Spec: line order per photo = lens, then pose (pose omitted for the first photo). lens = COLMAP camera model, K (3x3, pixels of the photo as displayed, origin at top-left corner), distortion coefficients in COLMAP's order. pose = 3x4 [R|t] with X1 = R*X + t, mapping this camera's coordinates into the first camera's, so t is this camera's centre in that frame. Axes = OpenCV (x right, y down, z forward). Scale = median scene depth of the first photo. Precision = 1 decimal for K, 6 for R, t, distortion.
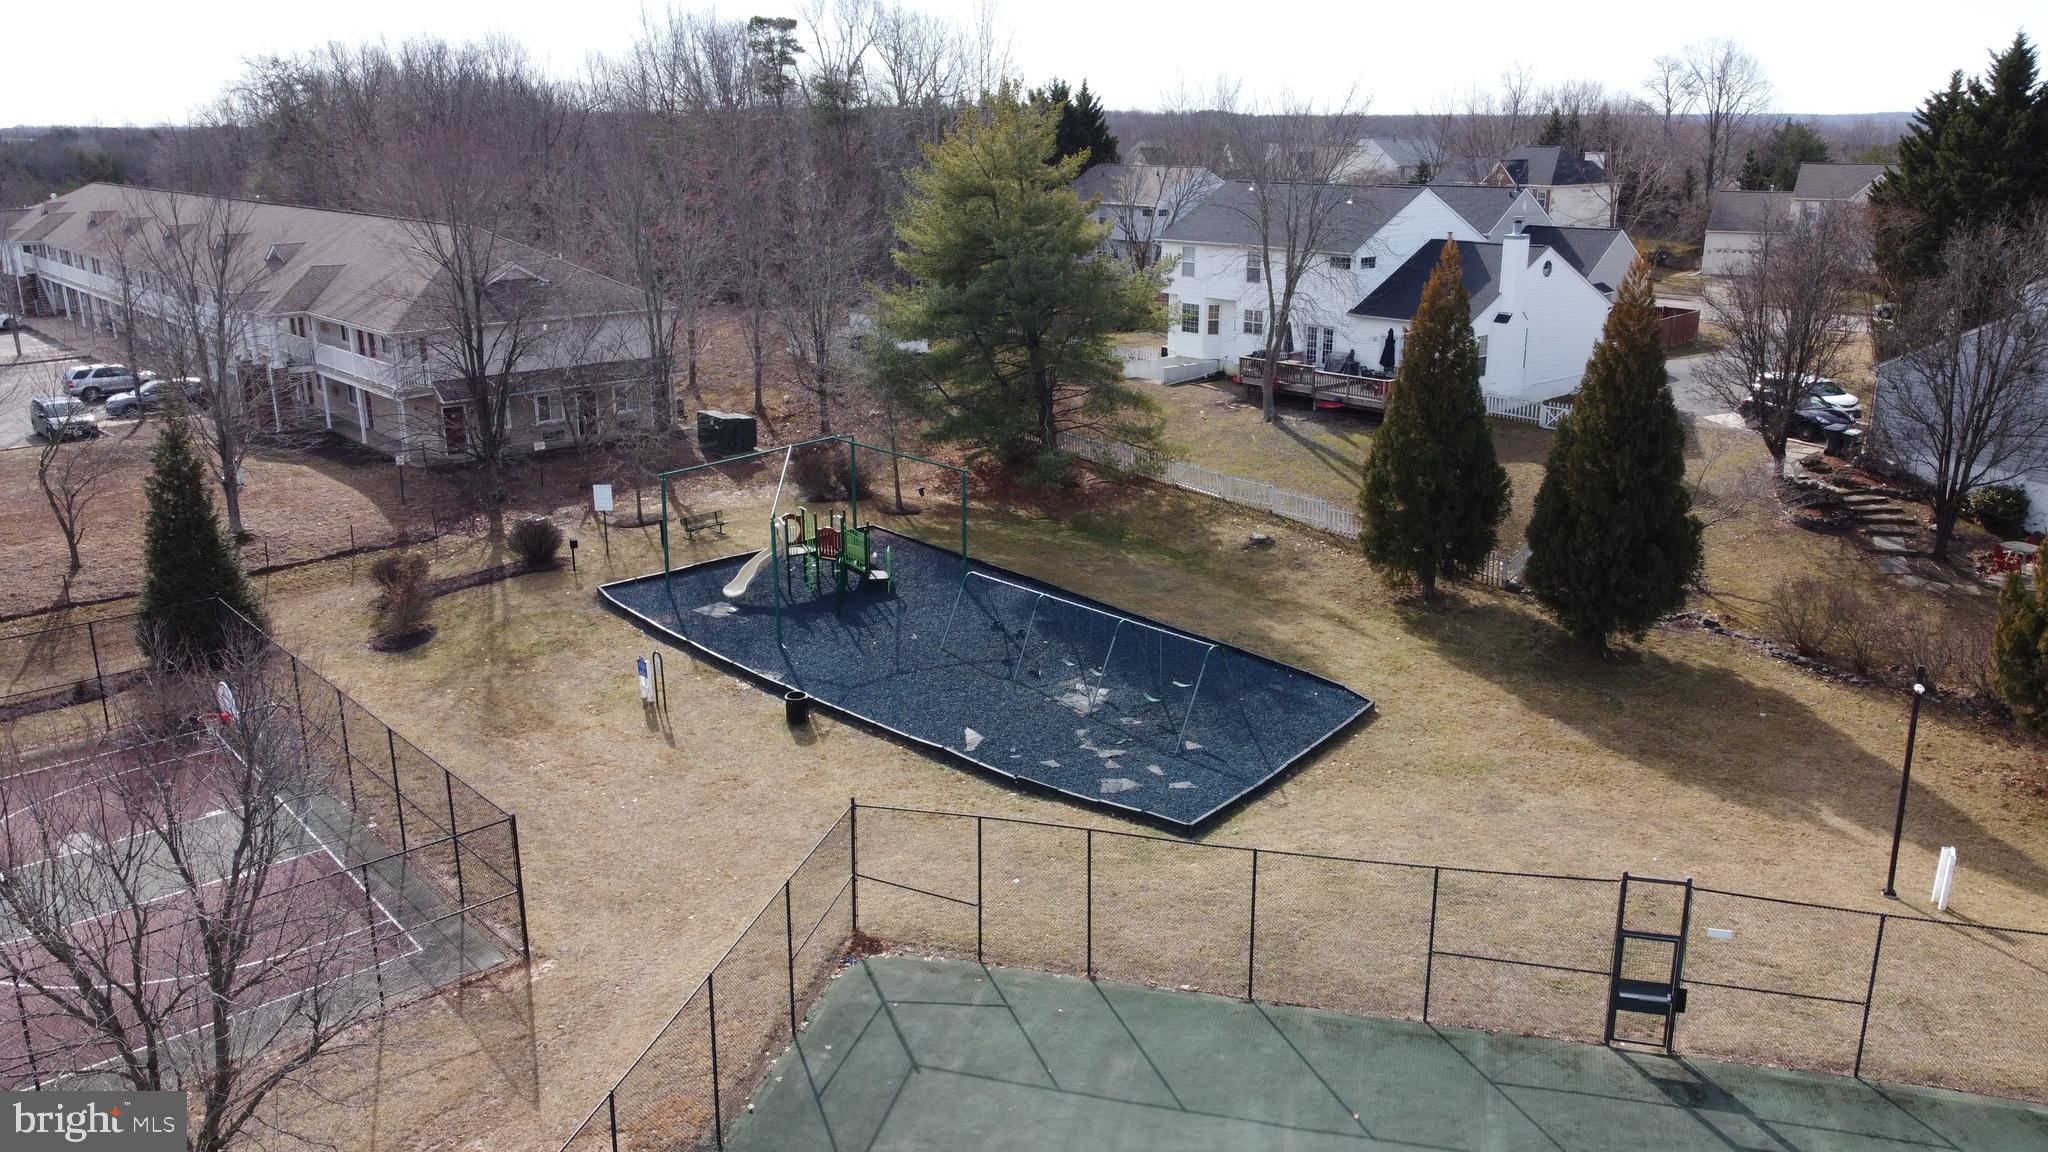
lens RADIAL K [[1552.9, 0, 1016.7], [0, 1552.9, 569.3], [0, 0, 1]] dist [-0.004335, 0.006677]
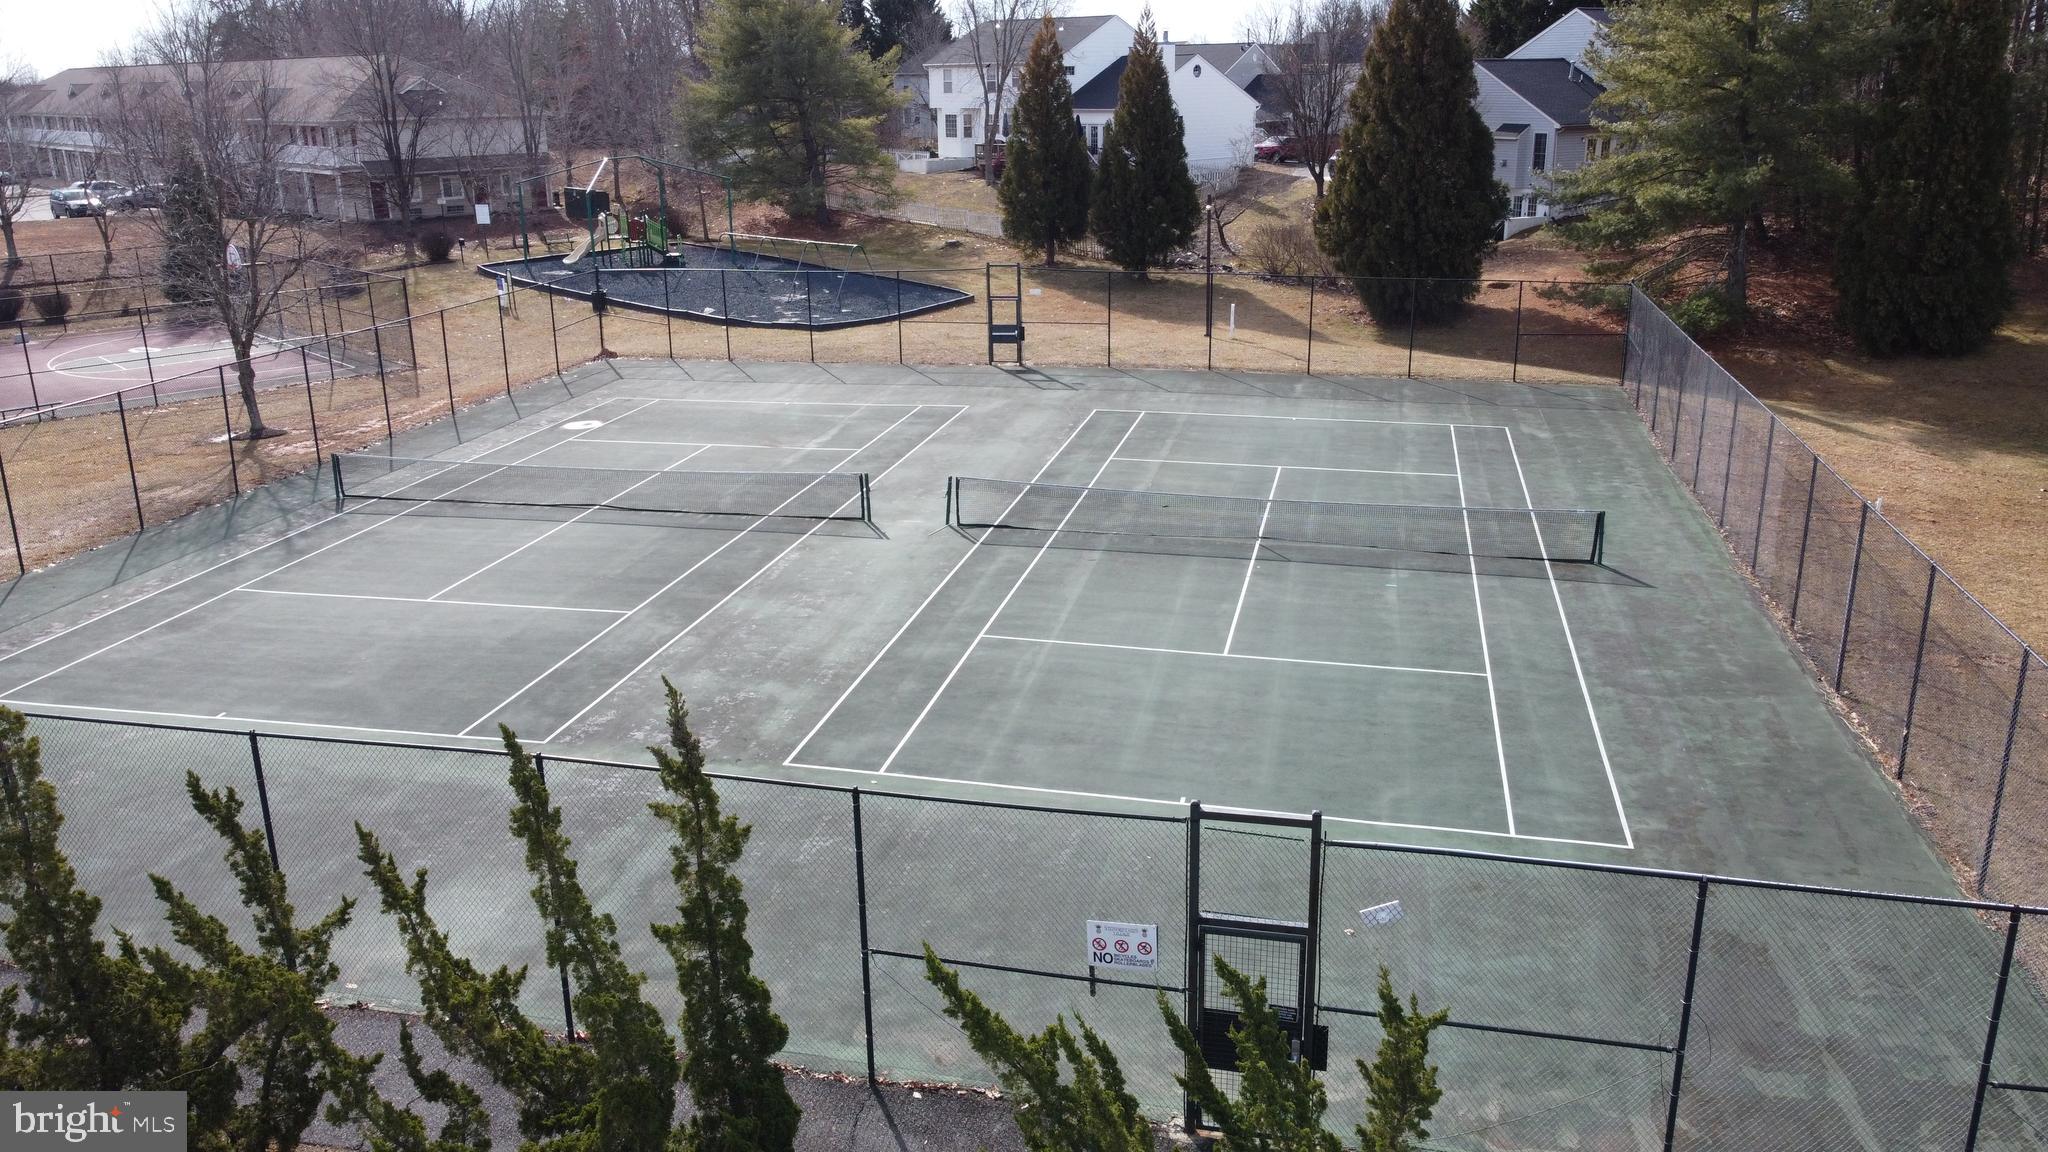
lens RADIAL K [[1567.4, 0, 1024.0], [0, 1567.4, 576.0], [0, 0, 1]] dist [-0.000430, -0.000474]
pose [[0.999426, -0.018584, 0.028342, 0.184813], [0.017861, 0.999514, 0.025568, 0.262712], [-0.028803, -0.025047, 0.999271, -0.464076]]
